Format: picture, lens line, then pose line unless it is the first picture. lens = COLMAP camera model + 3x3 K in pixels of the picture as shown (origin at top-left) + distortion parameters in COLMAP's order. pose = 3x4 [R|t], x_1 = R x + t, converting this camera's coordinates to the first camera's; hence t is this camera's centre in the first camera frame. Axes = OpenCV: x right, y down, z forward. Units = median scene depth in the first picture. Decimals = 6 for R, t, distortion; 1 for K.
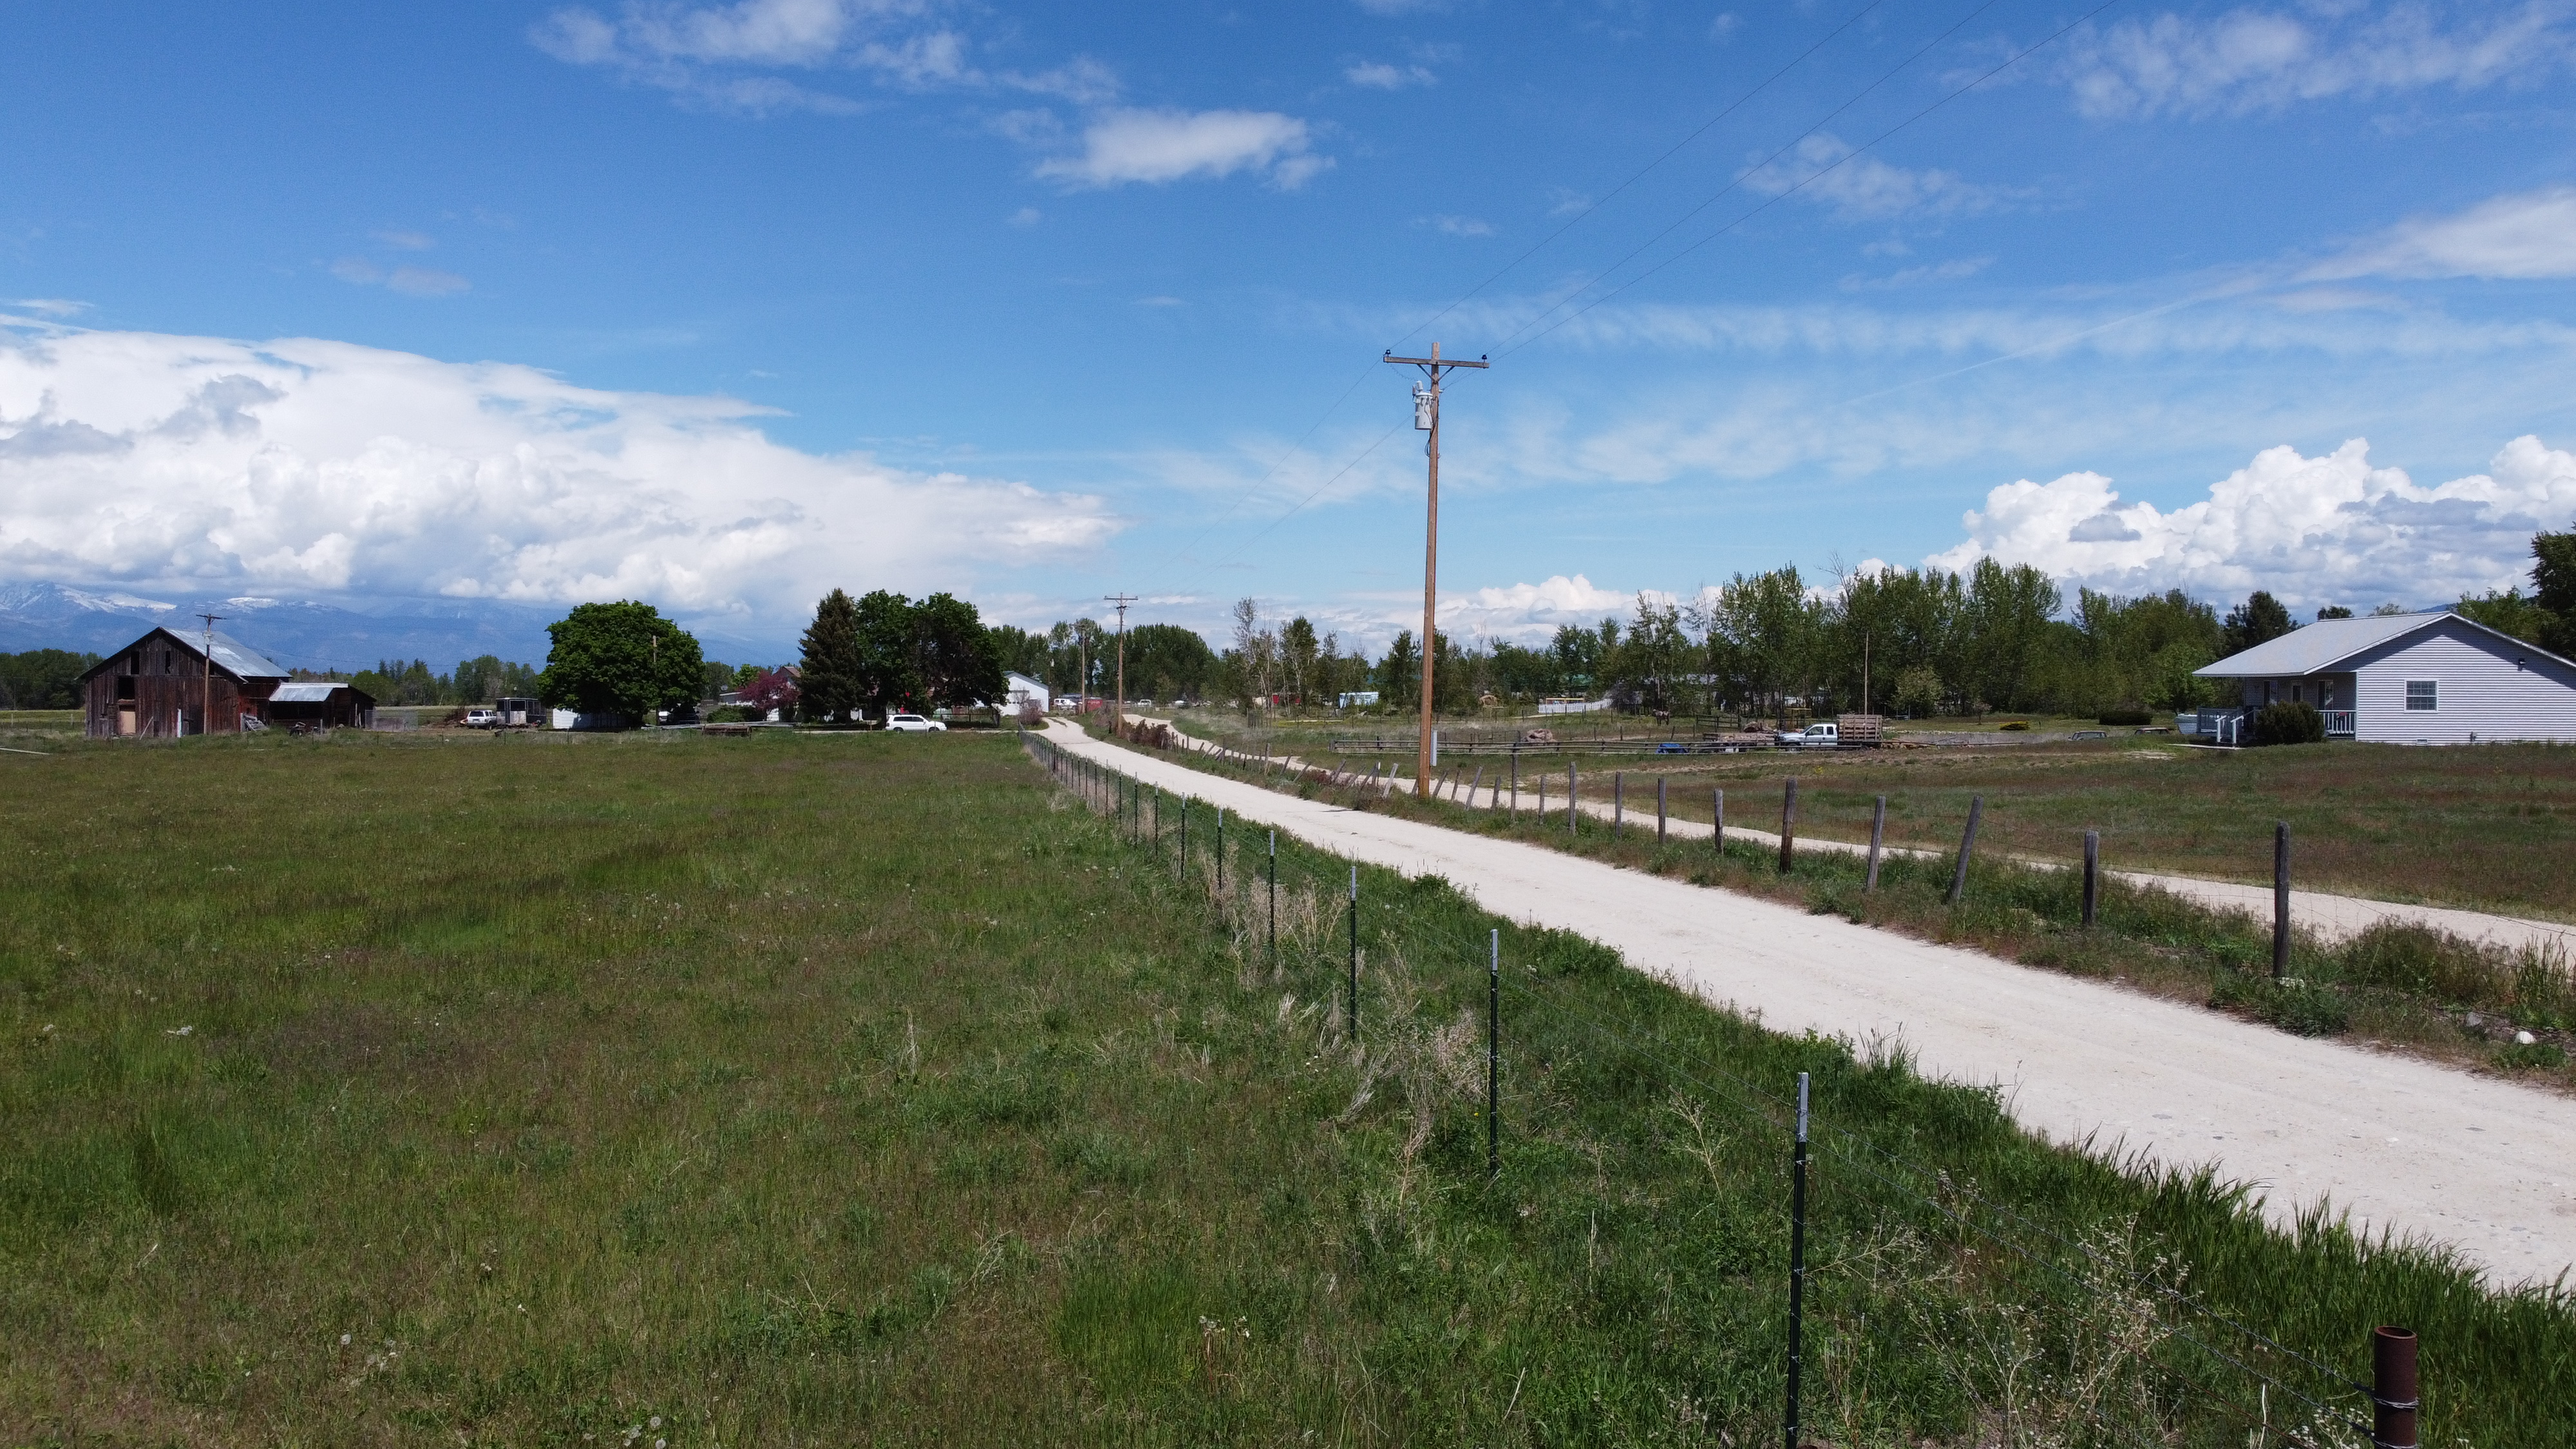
lens RADIAL K [[1949.6, 0, 1296.2], [0, 1949.6, 715.5], [0, 0, 1]] dist [0.006769, -0.014391]
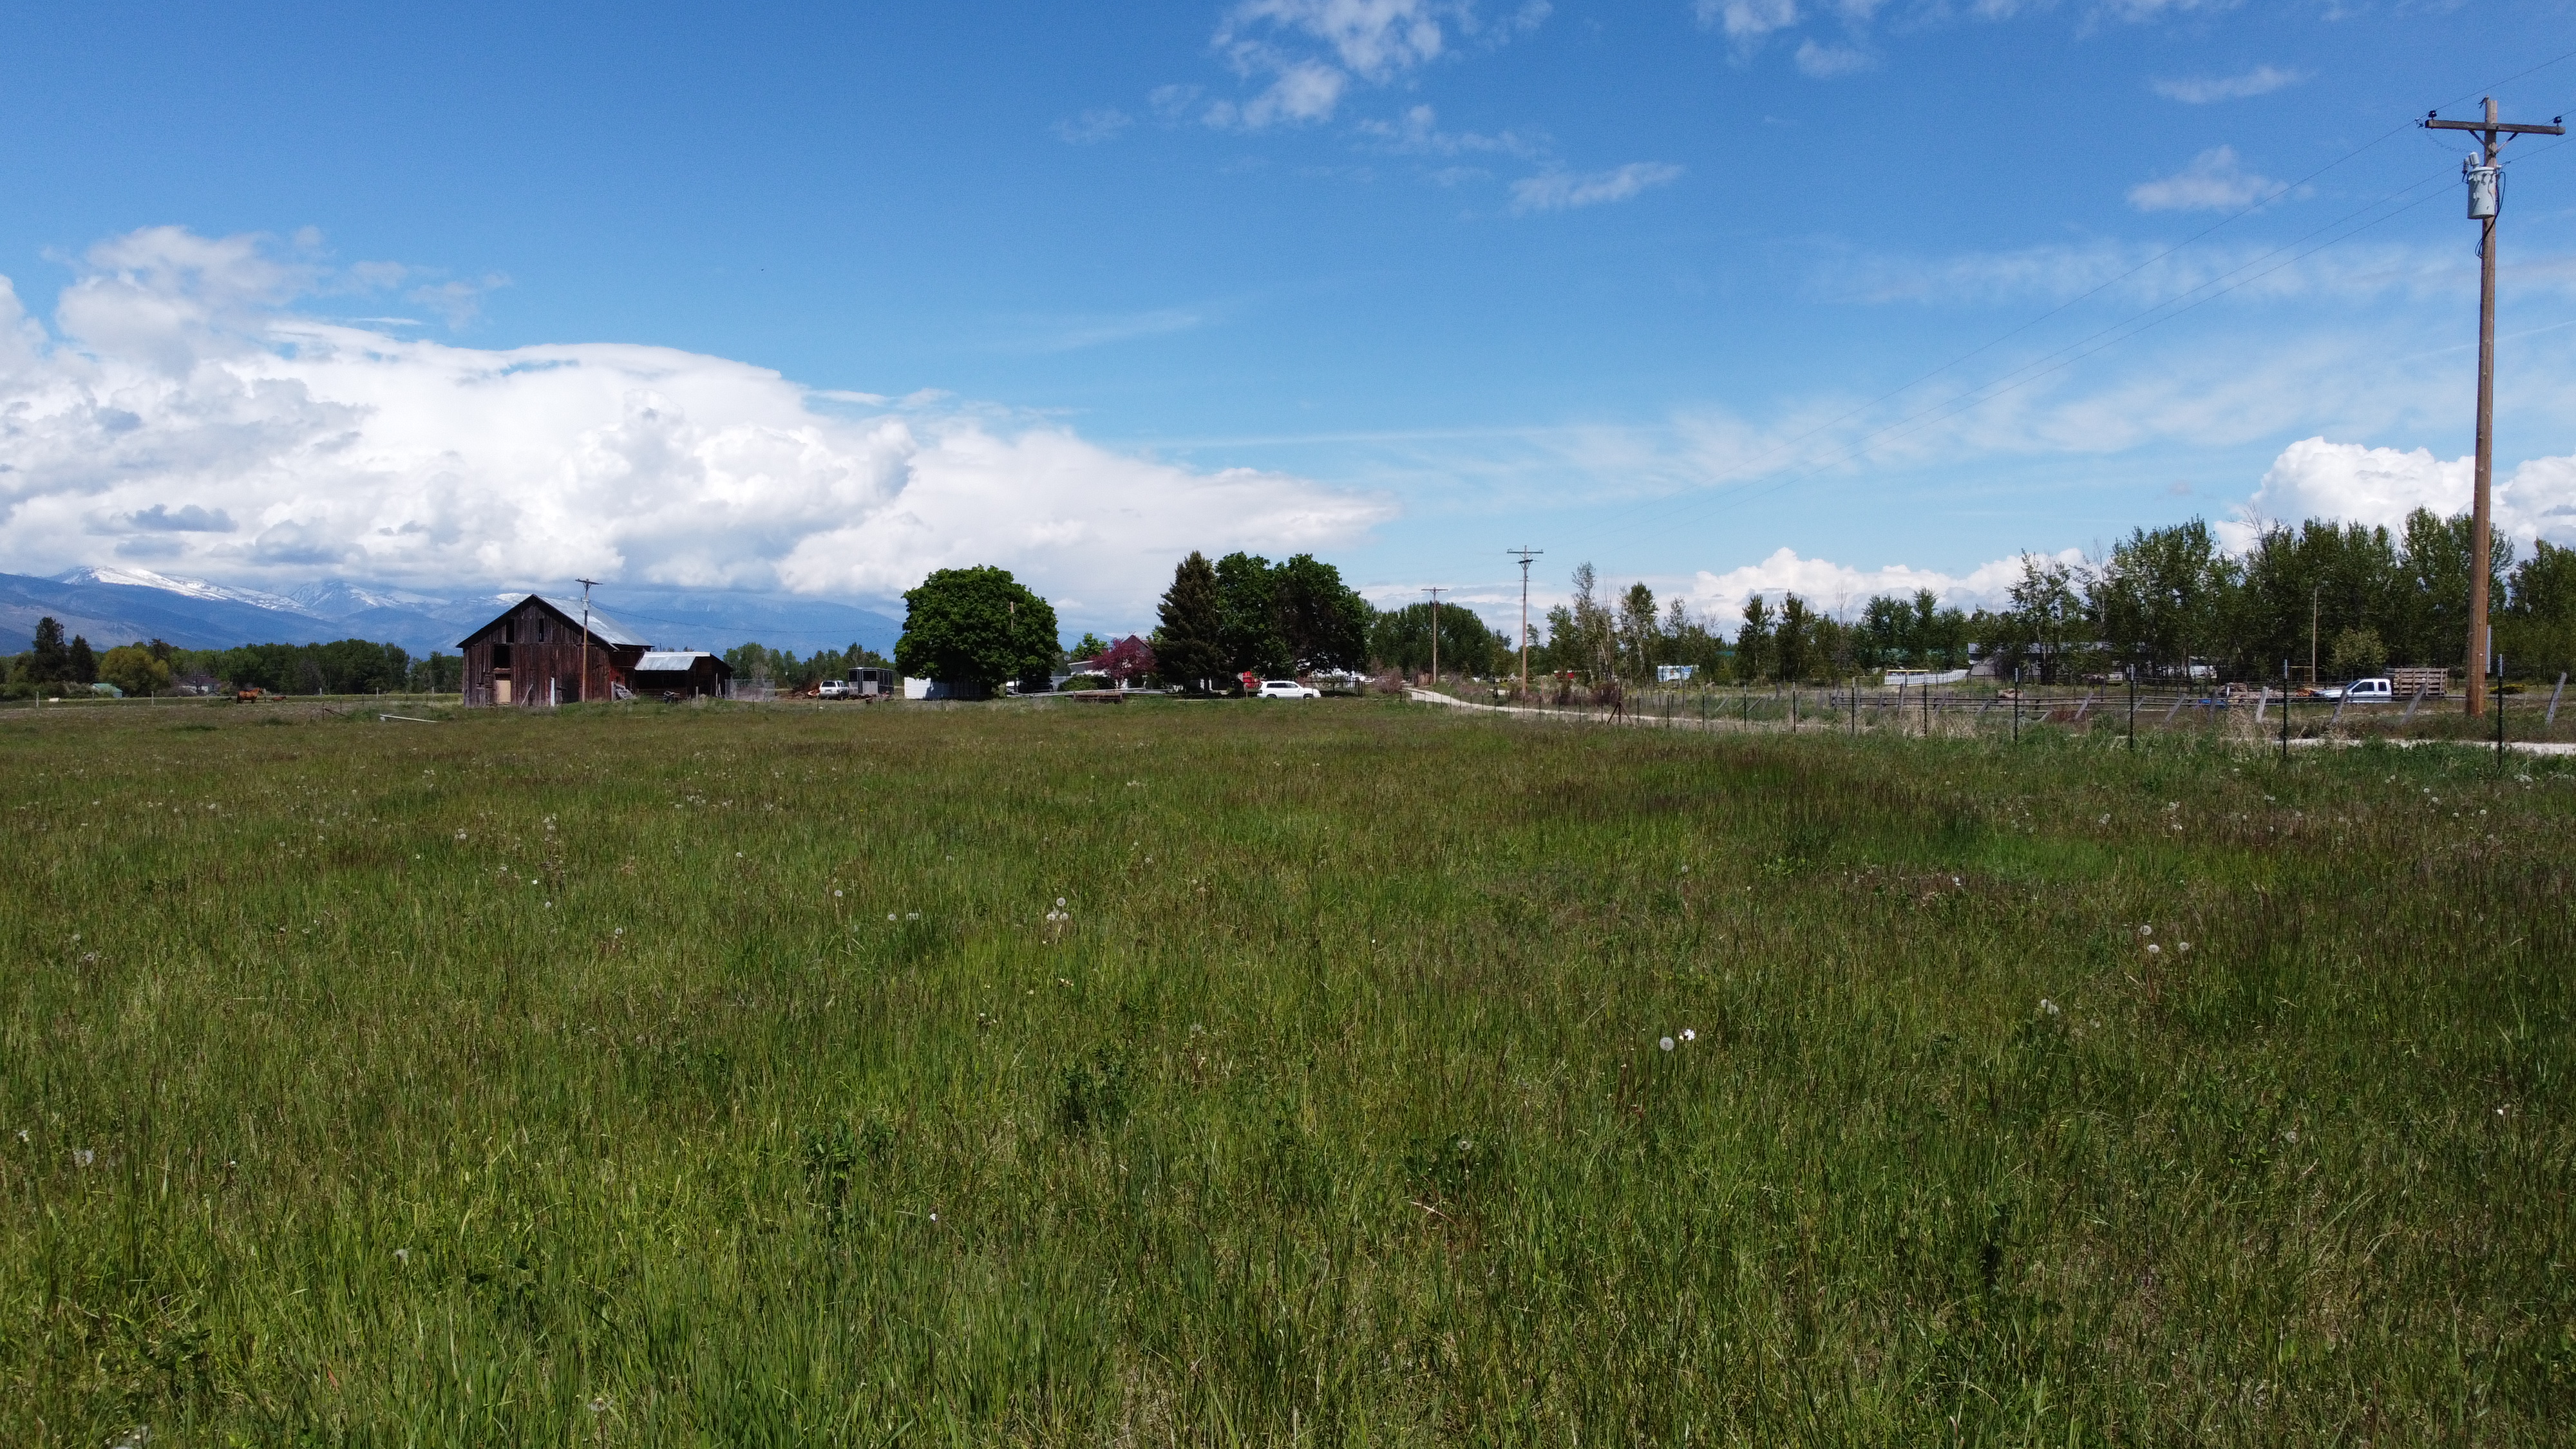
lens RADIAL K [[1949.6, 0, 1281.8], [0, 1949.6, 704.0], [0, 0, 1]] dist [0.006769, -0.014391]
pose [[0.992790, -0.003738, -0.119810, -0.081117], [0.003876, 0.999992, 0.000912, 0.009168], [0.119806, -0.001370, 0.992796, 0.060842]]
